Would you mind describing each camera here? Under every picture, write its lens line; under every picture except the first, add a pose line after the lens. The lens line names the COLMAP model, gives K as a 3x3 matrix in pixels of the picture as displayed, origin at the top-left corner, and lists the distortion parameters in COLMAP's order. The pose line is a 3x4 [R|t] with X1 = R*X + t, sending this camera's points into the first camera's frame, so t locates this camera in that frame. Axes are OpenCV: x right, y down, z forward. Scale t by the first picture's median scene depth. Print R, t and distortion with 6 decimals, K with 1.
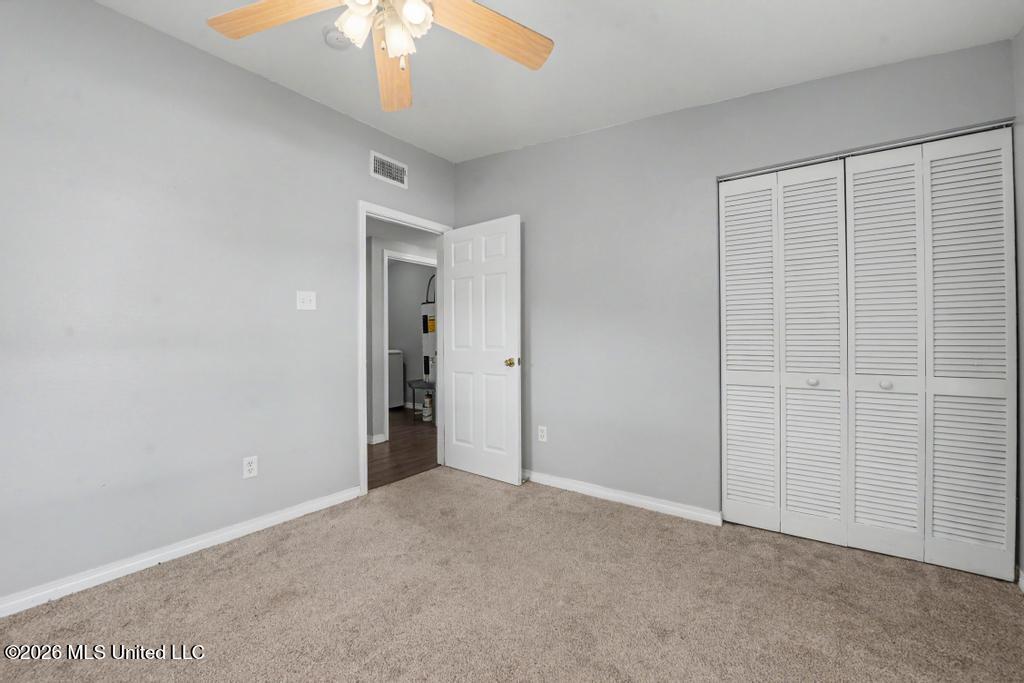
lens RADIAL K [[419.1, 0, 515.2], [0, 419.1, 339.7], [0, 0, 1]] dist [-0.027994, 0.000265]
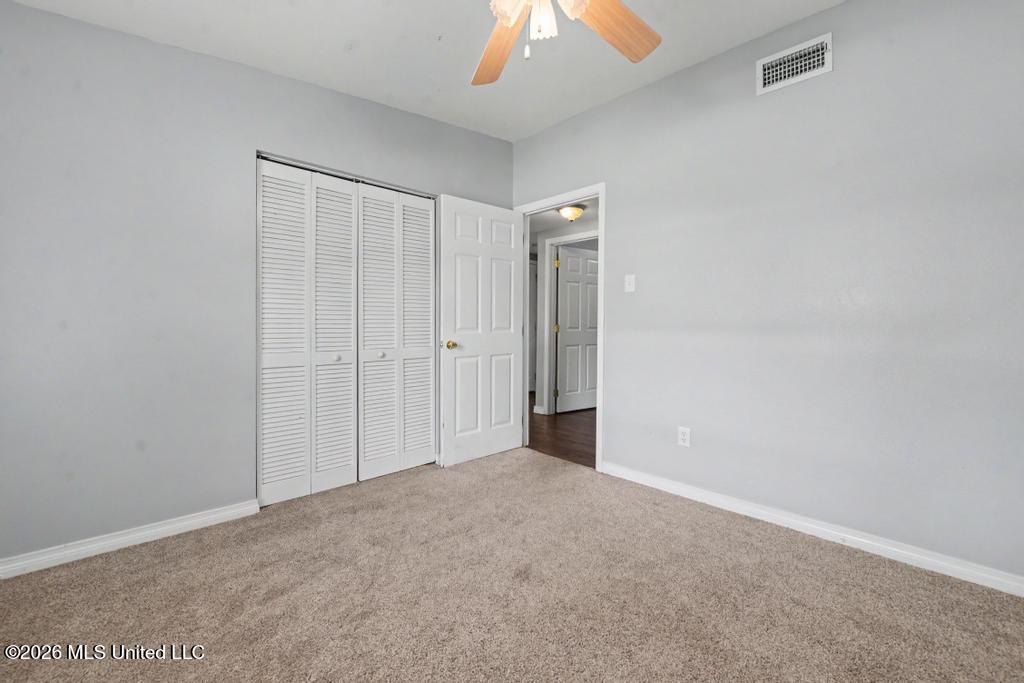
lens RADIAL K [[419.1, 0, 515.2], [0, 419.1, 339.7], [0, 0, 1]] dist [-0.027994, 0.000265]
pose [[0.171264, -0.030792, 0.984744, -0.356819], [-0.006602, 0.999453, 0.032400, 0.004571], [-0.985203, -0.012050, 0.170967, 0.246195]]
